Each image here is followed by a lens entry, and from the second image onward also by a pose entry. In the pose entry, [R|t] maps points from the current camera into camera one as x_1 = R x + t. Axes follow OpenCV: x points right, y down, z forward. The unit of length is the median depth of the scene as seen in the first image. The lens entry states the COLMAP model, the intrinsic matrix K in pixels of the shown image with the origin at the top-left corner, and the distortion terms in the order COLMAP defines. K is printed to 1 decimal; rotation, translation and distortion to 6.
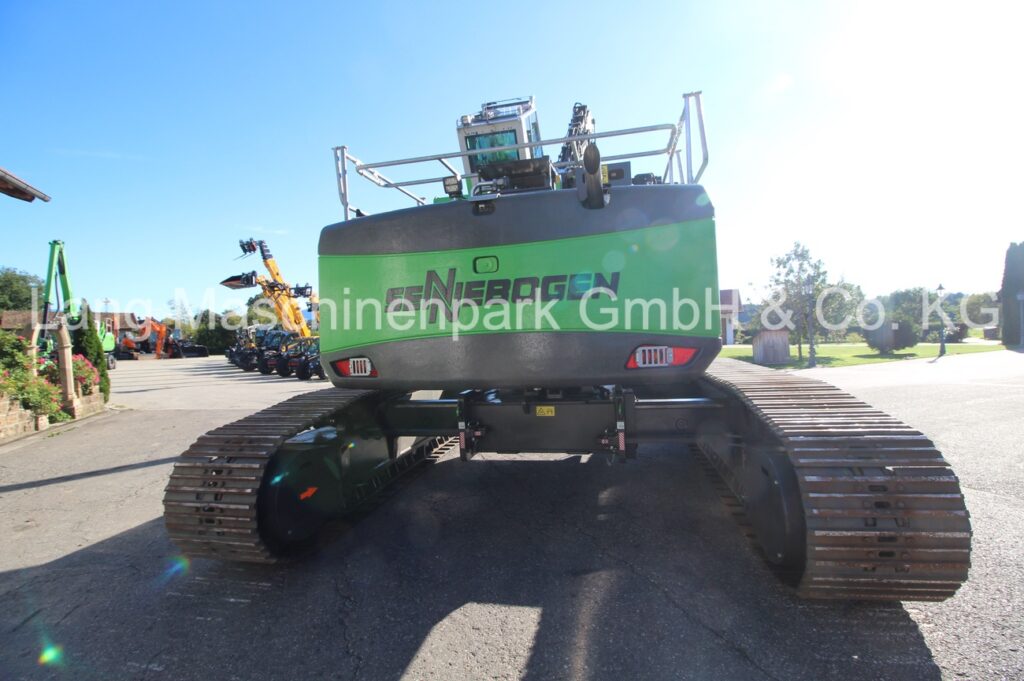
lens RADIAL K [[471.2, 0, 511.8], [0, 471.2, 344.5], [0, 0, 1]] dist [-0.016002, -0.001881]
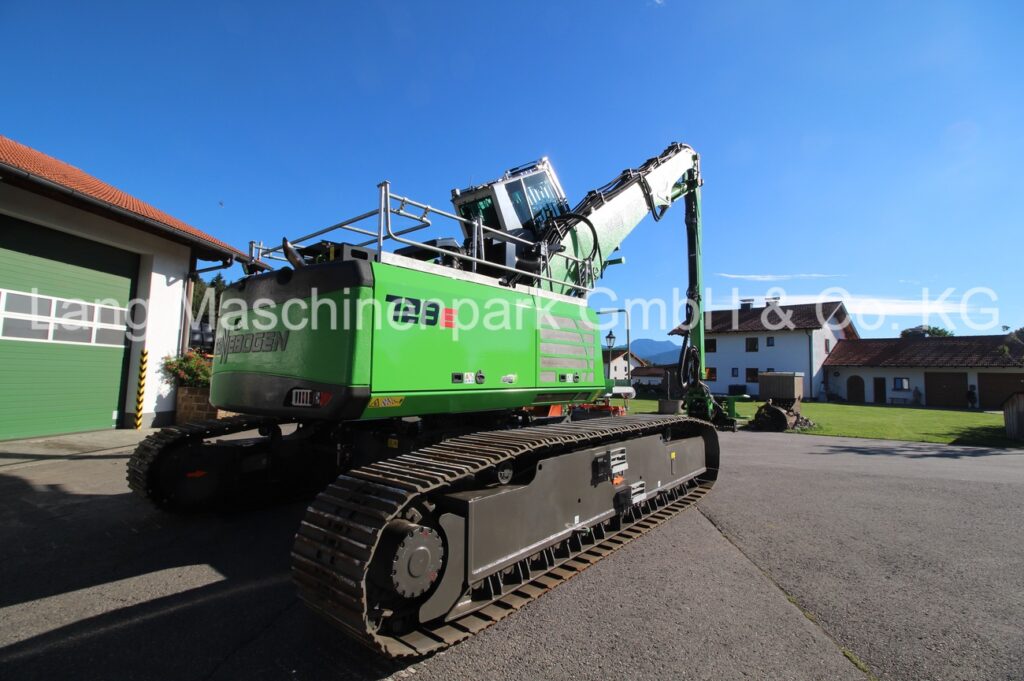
lens RADIAL K [[471.2, 0, 512.0], [0, 471.2, 333.7], [0, 0, 1]] dist [-0.016002, -0.001881]
pose [[0.878290, 0.000013, -0.478128, 1.417233], [-0.045928, 0.995378, -0.084341, -0.066884], [0.475917, 0.096036, 0.874231, 0.137914]]
